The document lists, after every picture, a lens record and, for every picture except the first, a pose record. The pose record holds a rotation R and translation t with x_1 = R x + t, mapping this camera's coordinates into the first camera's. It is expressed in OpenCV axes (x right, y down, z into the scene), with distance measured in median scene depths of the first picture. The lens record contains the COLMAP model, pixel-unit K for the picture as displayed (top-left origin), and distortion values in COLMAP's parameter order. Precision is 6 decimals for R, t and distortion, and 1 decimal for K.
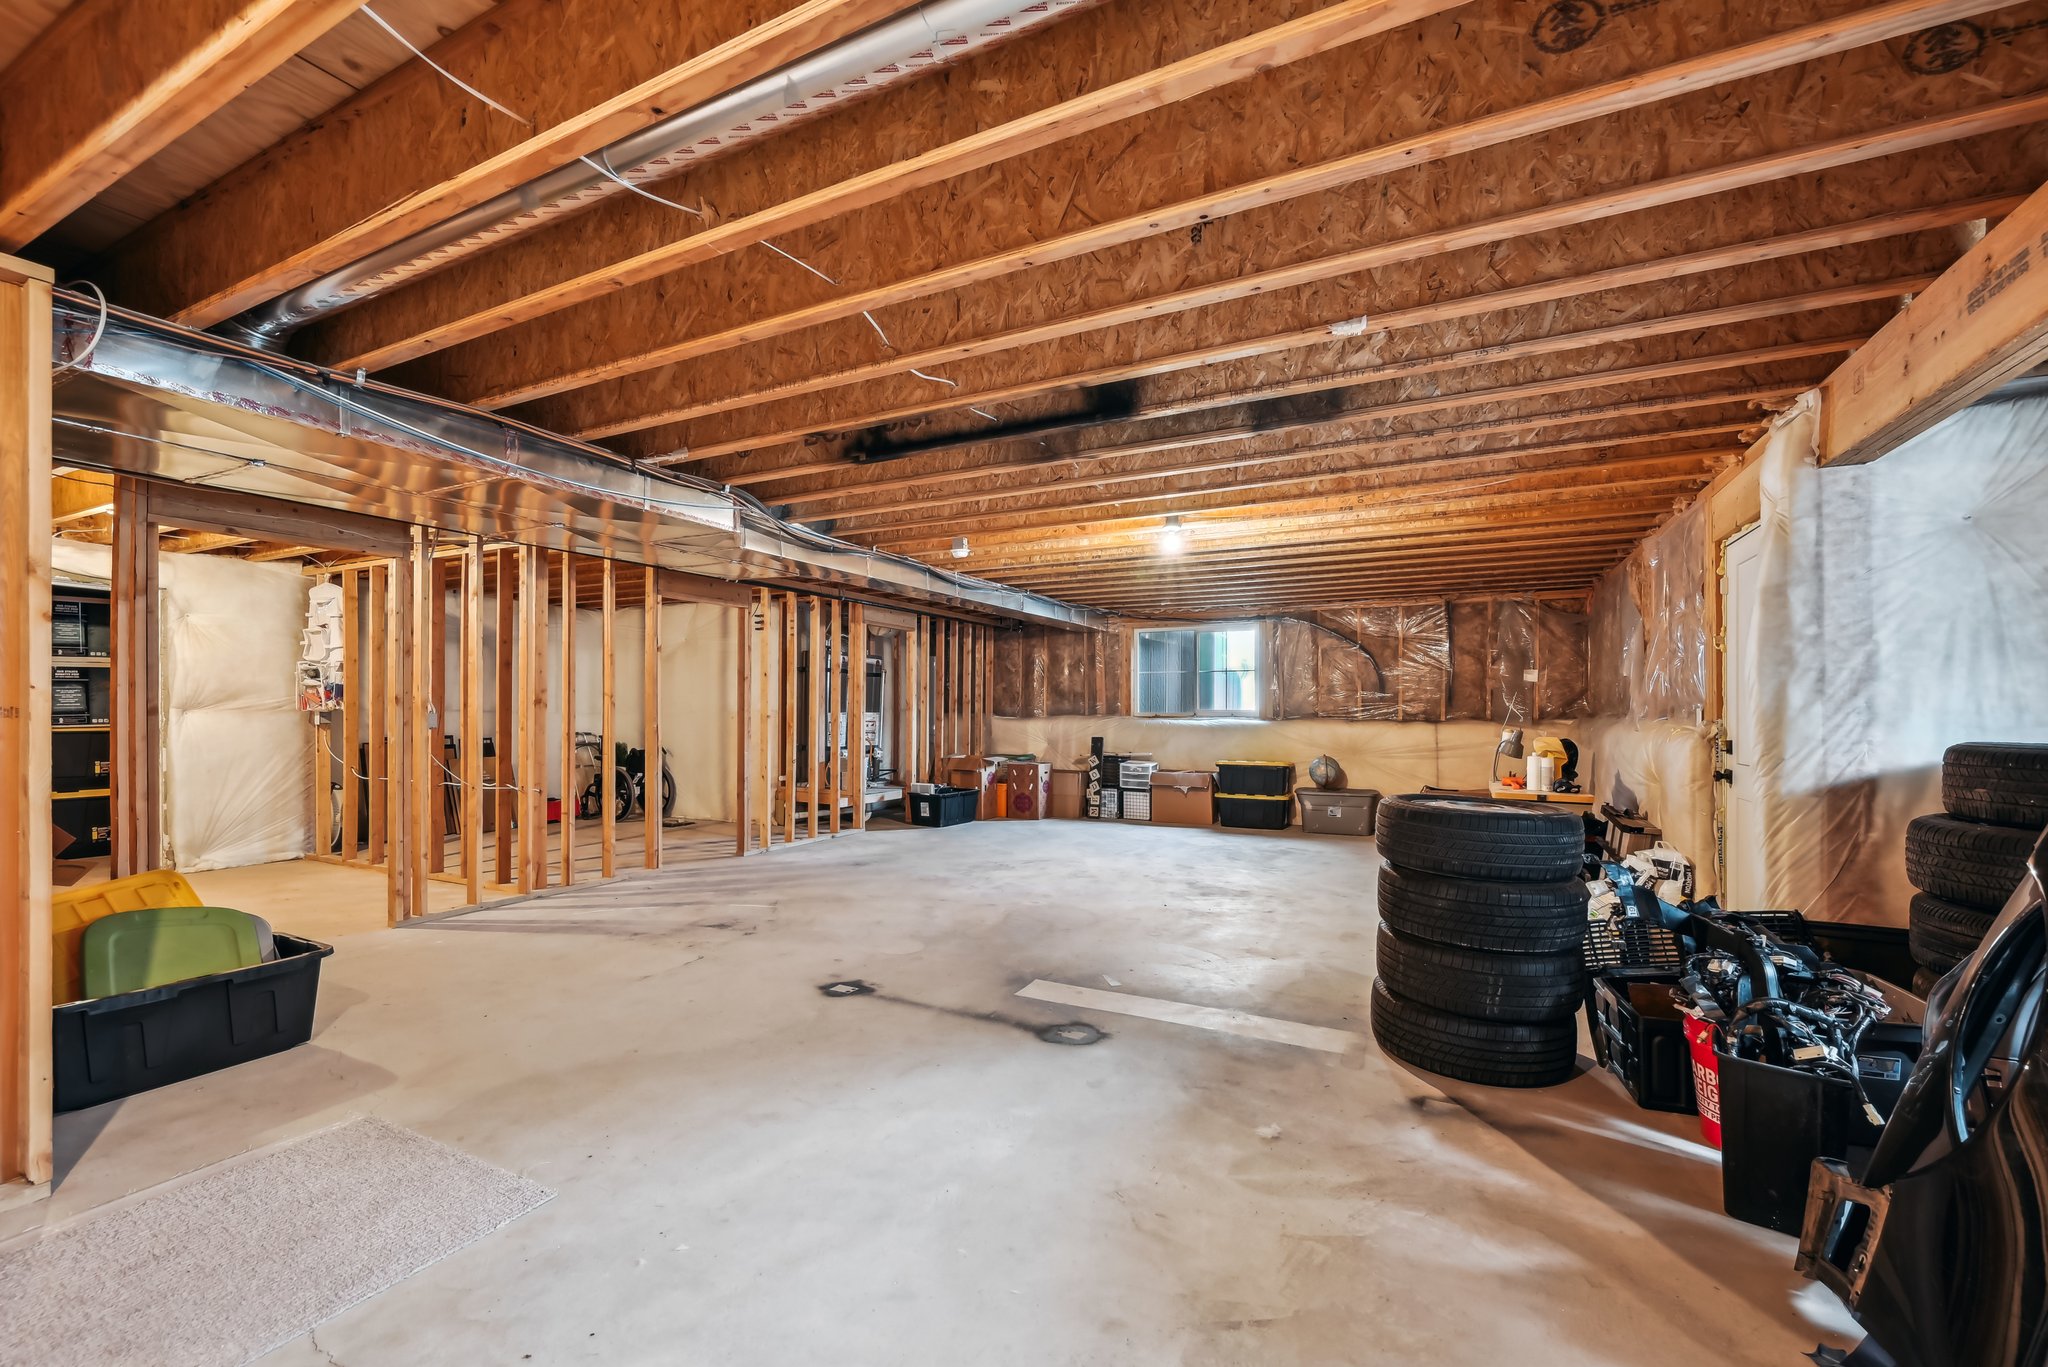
lens RADIAL K [[828.1, 0, 1036.1], [0, 828.1, 703.6], [0, 0, 1]] dist [-0.002487, 0.000796]
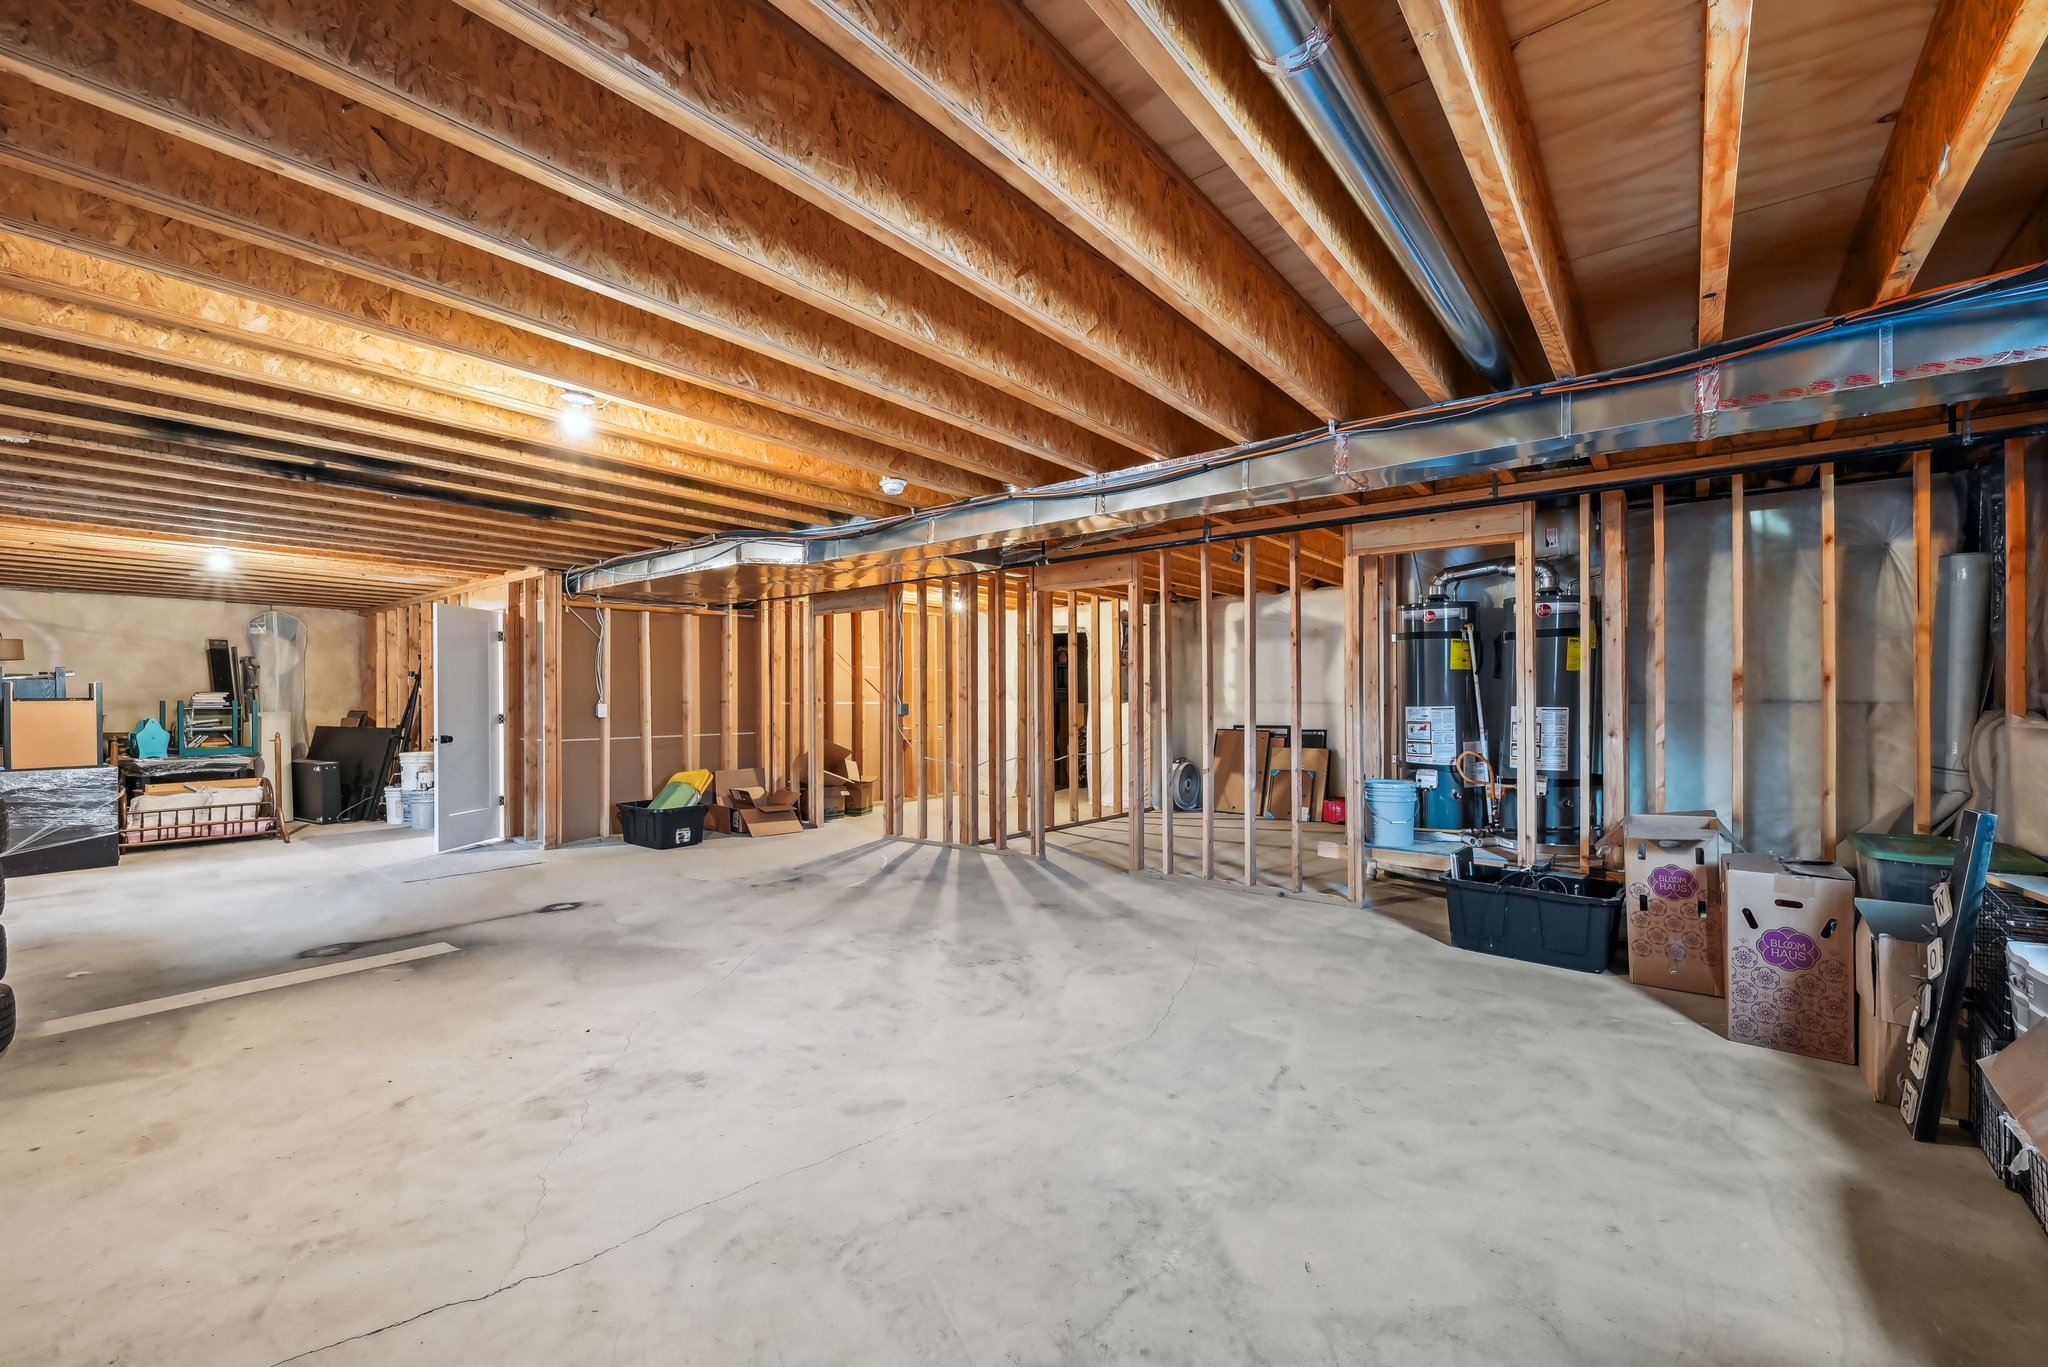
lens RADIAL K [[828.1, 0, 1032.4], [0, 828.1, 690.7], [0, 0, 1]] dist [-0.002487, 0.000796]
pose [[-0.196199, -0.003907, -0.980556, 0.914818], [0.012704, 0.999898, -0.006526, 0.001936], [0.980482, -0.013737, -0.196129, 1.922037]]
